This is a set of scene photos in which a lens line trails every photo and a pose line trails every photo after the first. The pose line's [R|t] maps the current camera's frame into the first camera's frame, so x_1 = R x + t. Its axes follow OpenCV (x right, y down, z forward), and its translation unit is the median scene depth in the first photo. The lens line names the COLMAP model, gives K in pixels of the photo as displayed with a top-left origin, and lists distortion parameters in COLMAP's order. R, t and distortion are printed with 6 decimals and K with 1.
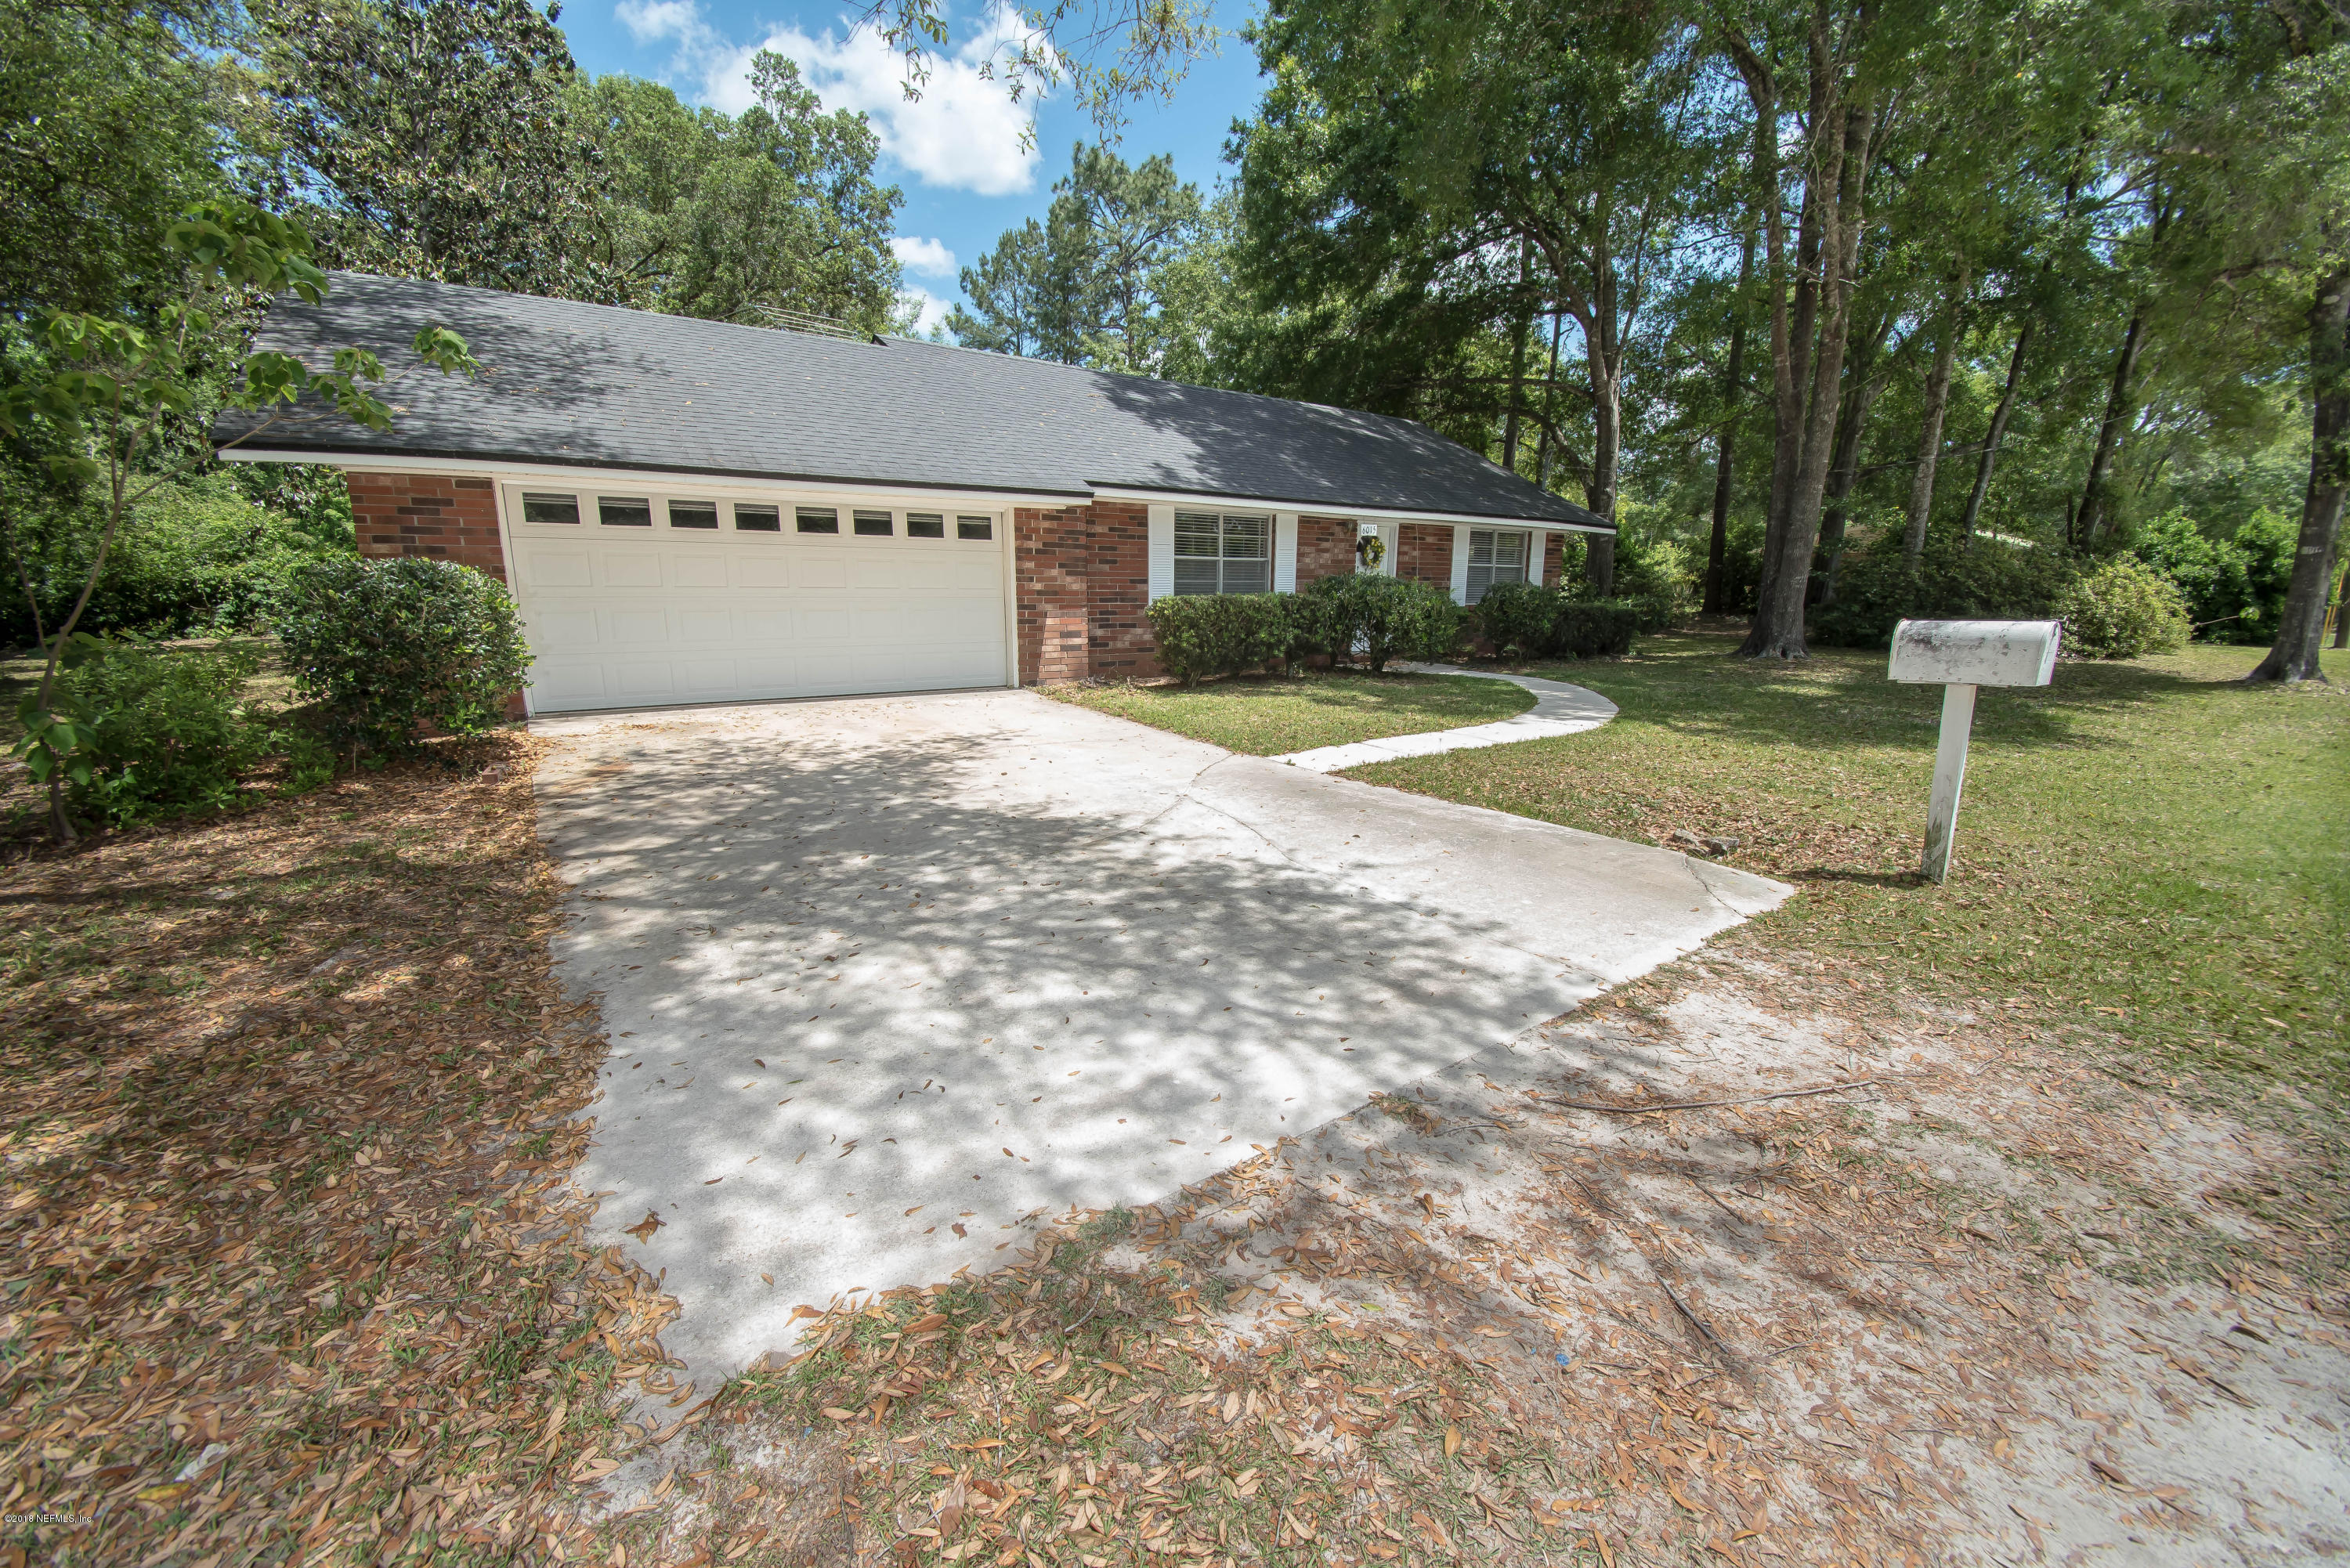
lens RADIAL K [[959.5, 0, 1176.9], [0, 959.5, 770.4], [0, 0, 1]] dist [-0.011604, -0.000651]
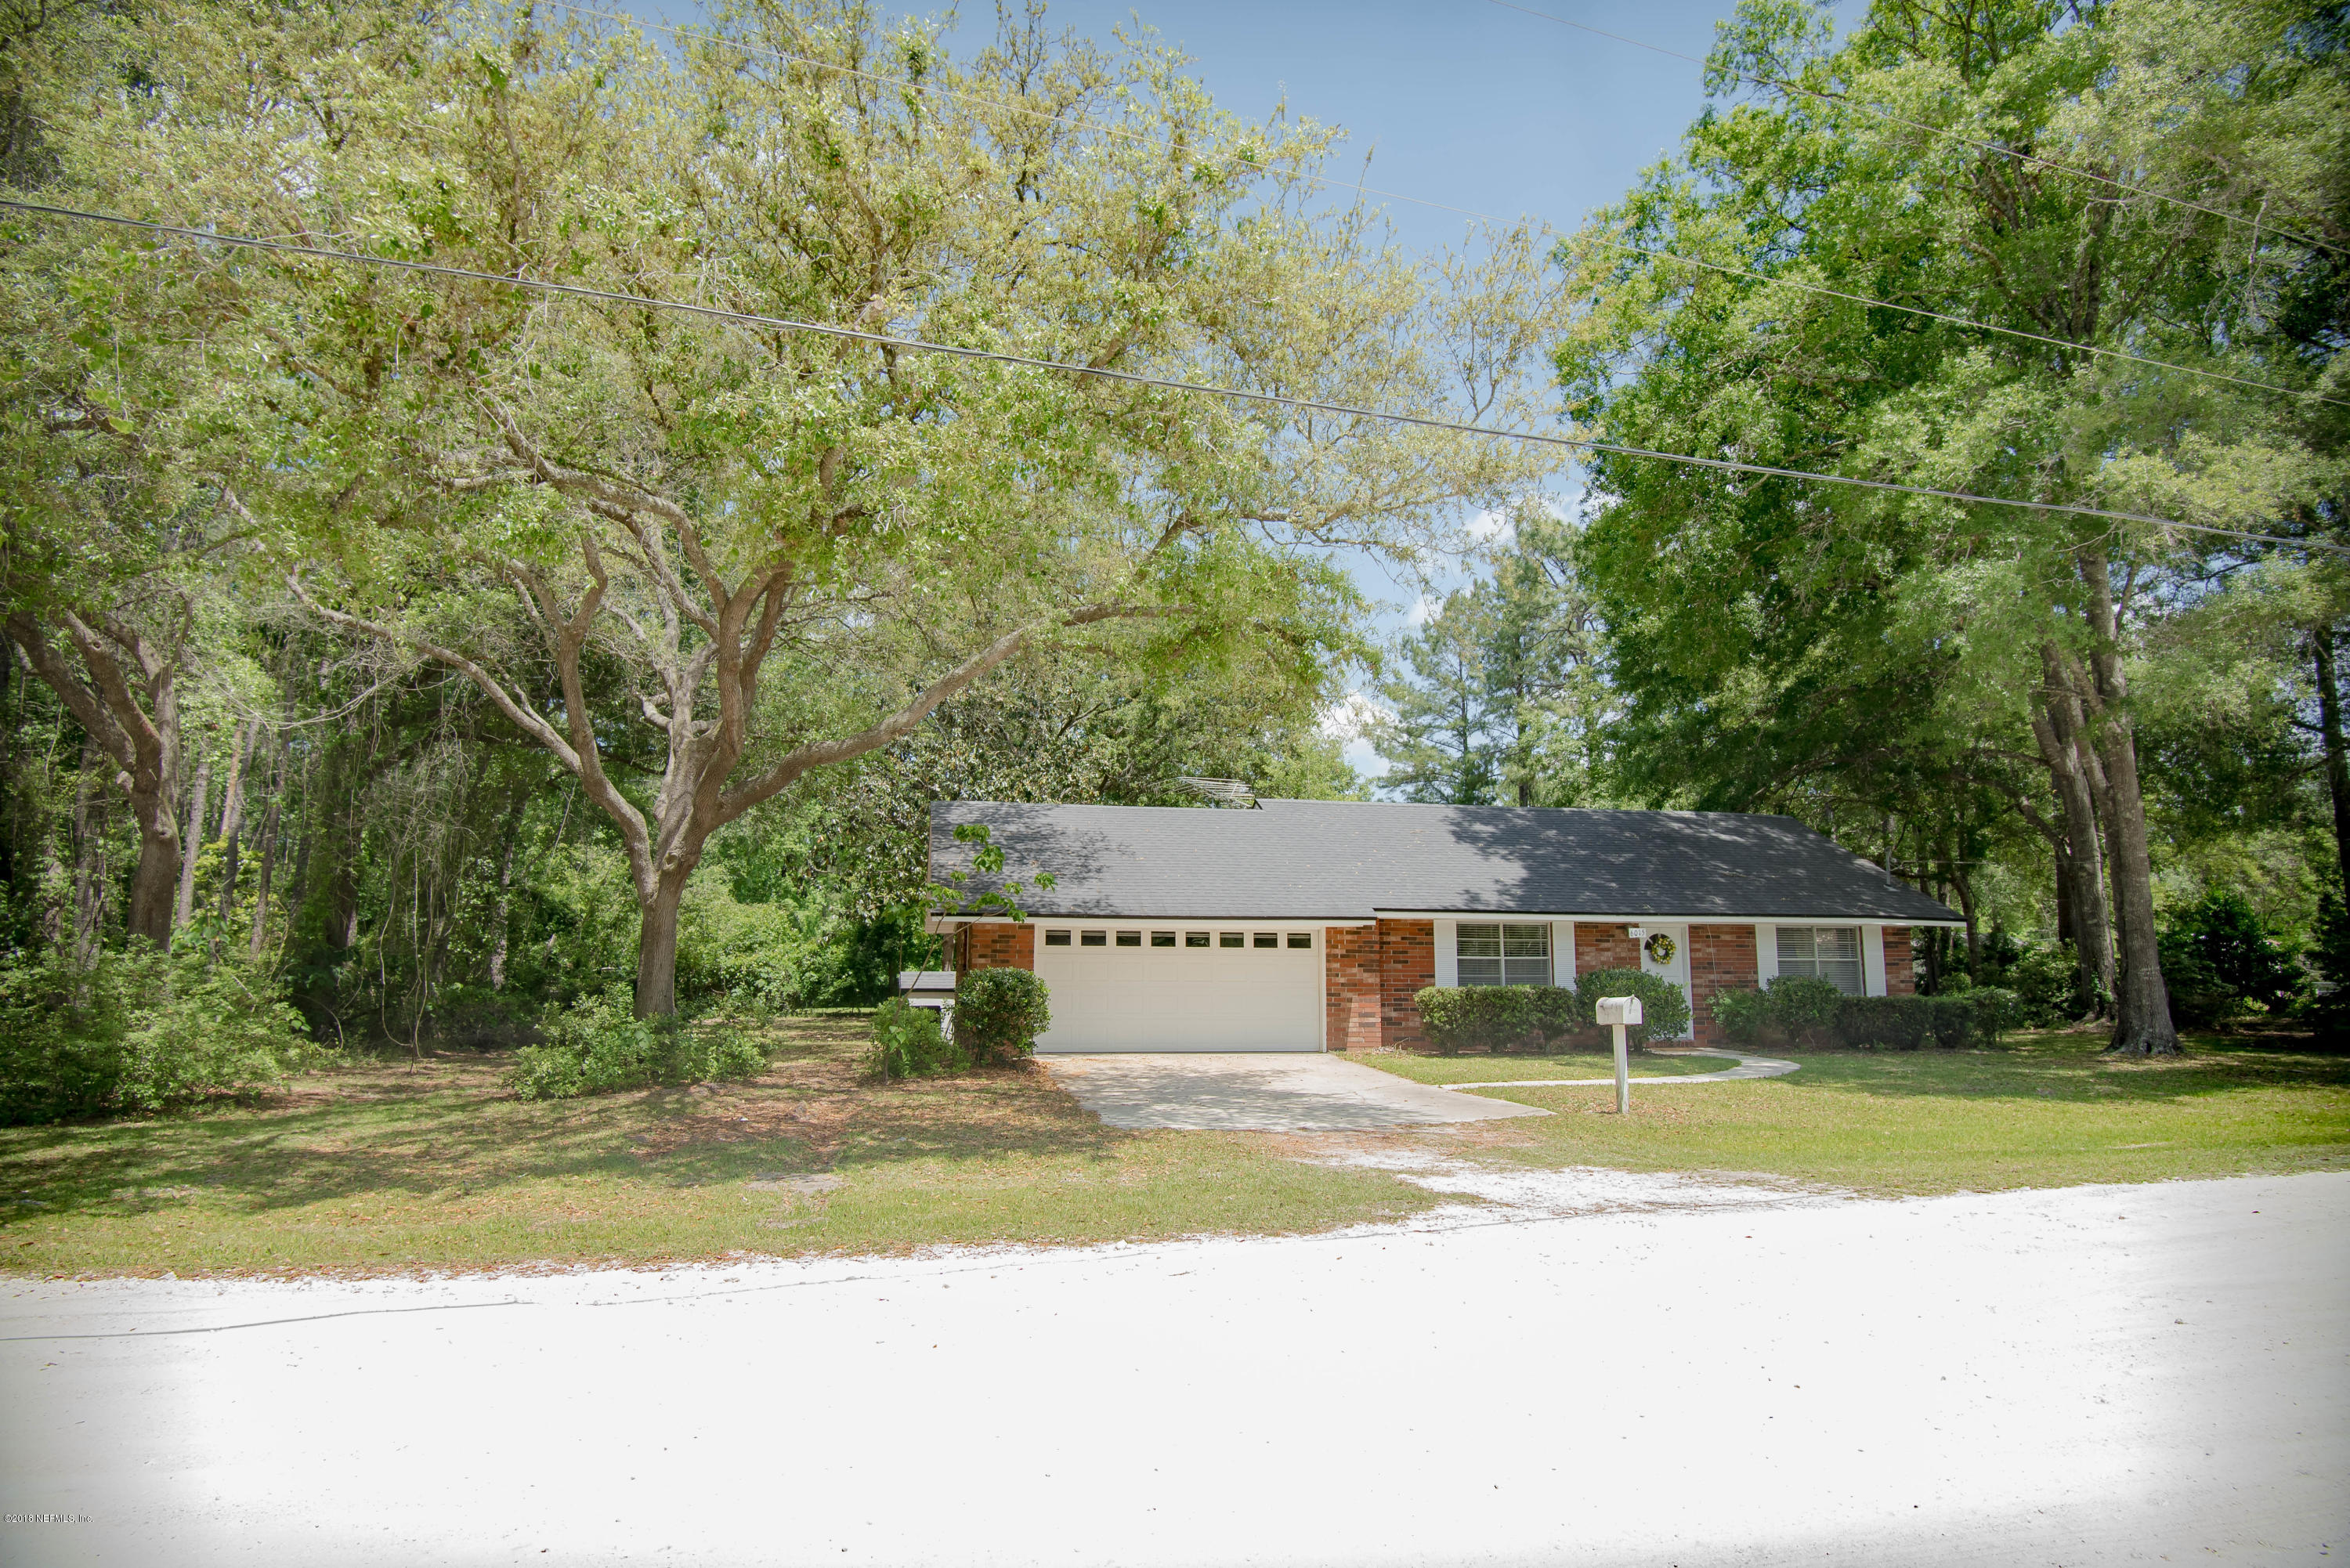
lens RADIAL K [[1353.4, 0, 1118.7], [0, 1353.4, 813.8], [0, 0, 1]] dist [-0.025464, -0.002832]
pose [[0.898136, -0.051185, -0.436728, 0.439745], [-0.083589, 0.955217, -0.283853, 0.166784], [0.431700, 0.291445, 0.853637, -0.915006]]
